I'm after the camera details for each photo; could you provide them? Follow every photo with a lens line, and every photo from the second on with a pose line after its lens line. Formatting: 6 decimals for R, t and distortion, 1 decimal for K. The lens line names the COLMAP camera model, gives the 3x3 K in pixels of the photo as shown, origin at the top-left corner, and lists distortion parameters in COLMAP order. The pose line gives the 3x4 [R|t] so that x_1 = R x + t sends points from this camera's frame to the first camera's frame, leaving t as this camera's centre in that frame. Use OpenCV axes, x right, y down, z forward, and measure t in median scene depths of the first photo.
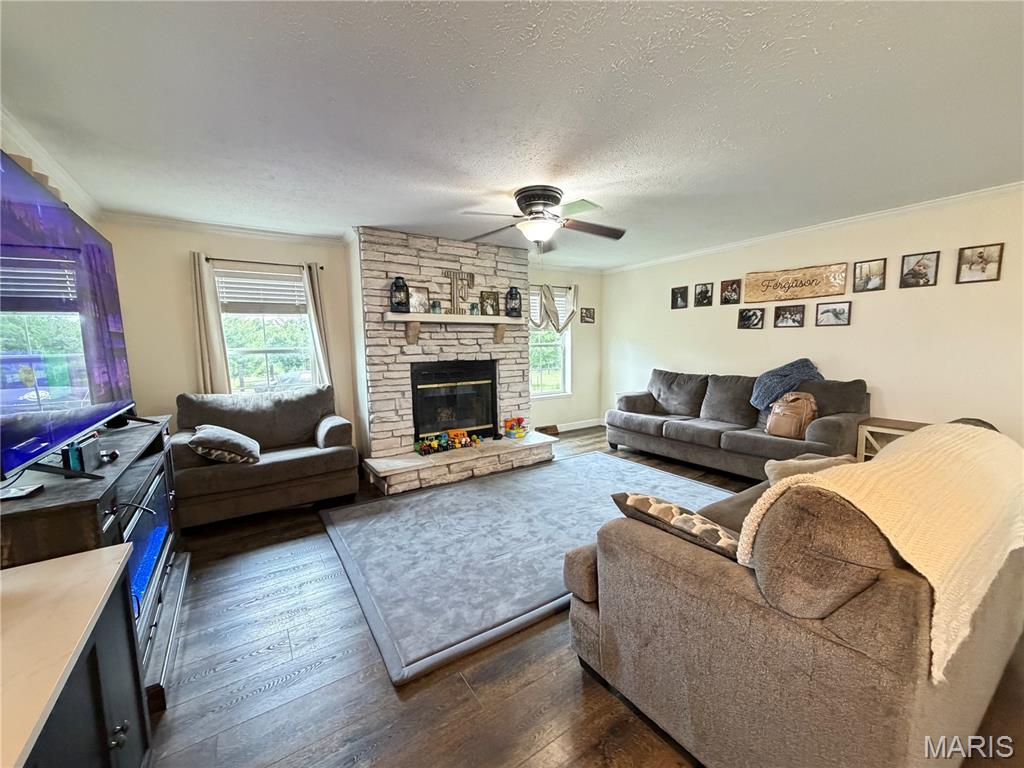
lens RADIAL K [[406.3, 0, 508.6], [0, 406.3, 386.1], [0, 0, 1]] dist [0.001539, -0.000346]
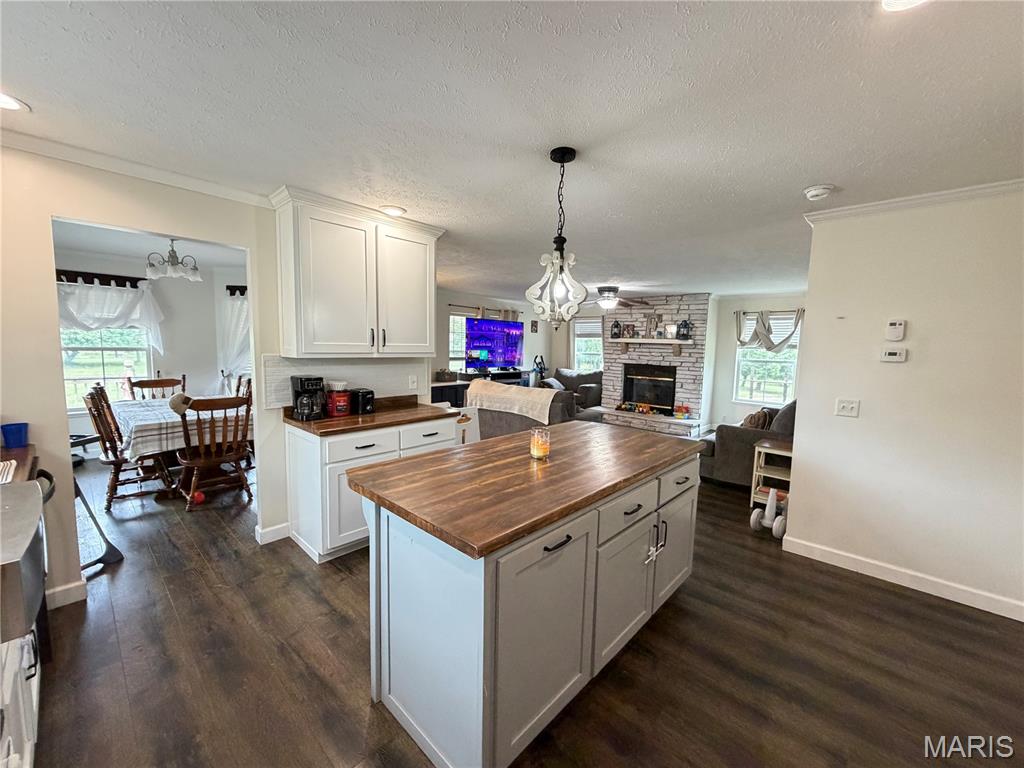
lens RADIAL K [[406.3, 0, 503.3], [0, 406.3, 386.4], [0, 0, 1]] dist [0.001539, -0.000346]
pose [[0.236179, 0.123628, -0.963813, 1.451345], [-0.132838, 0.986669, 0.094008, -0.051936], [0.962587, 0.105829, 0.249454, -0.028847]]
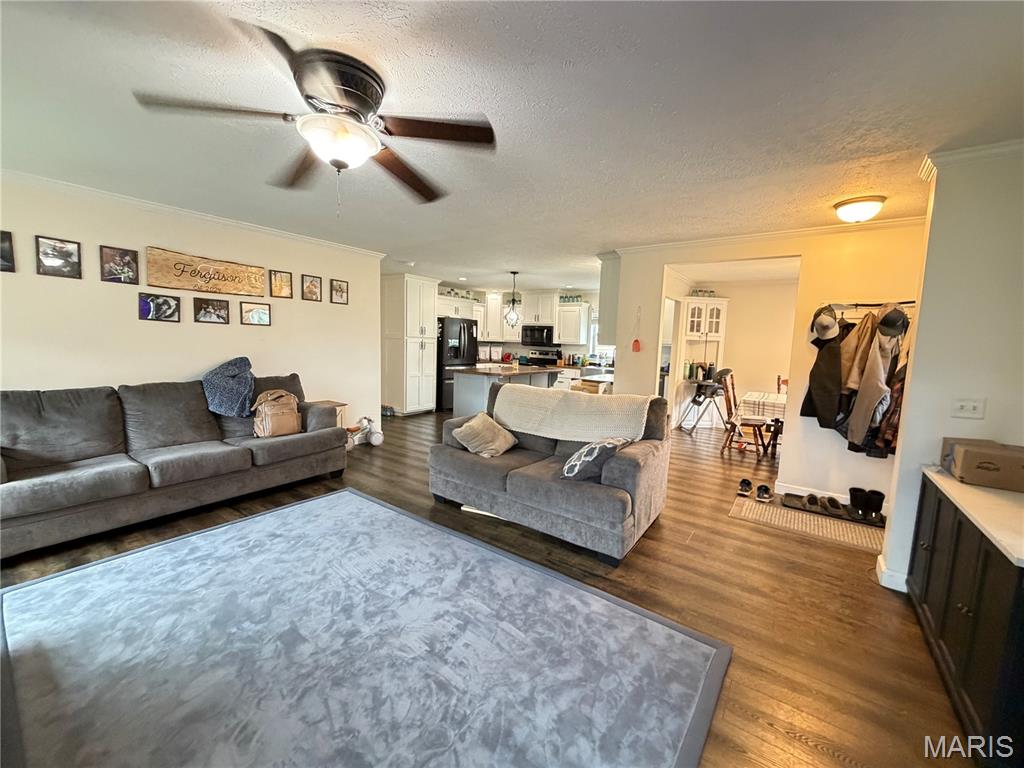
lens RADIAL K [[406.3, 0, 512.1], [0, 406.3, 381.6], [0, 0, 1]] dist [0.001539, -0.000346]
pose [[-0.353185, -0.085387, 0.931649, -0.393797], [0.077483, 0.989735, 0.120085, -0.072620], [-0.932340, 0.114599, -0.342943, 0.701540]]
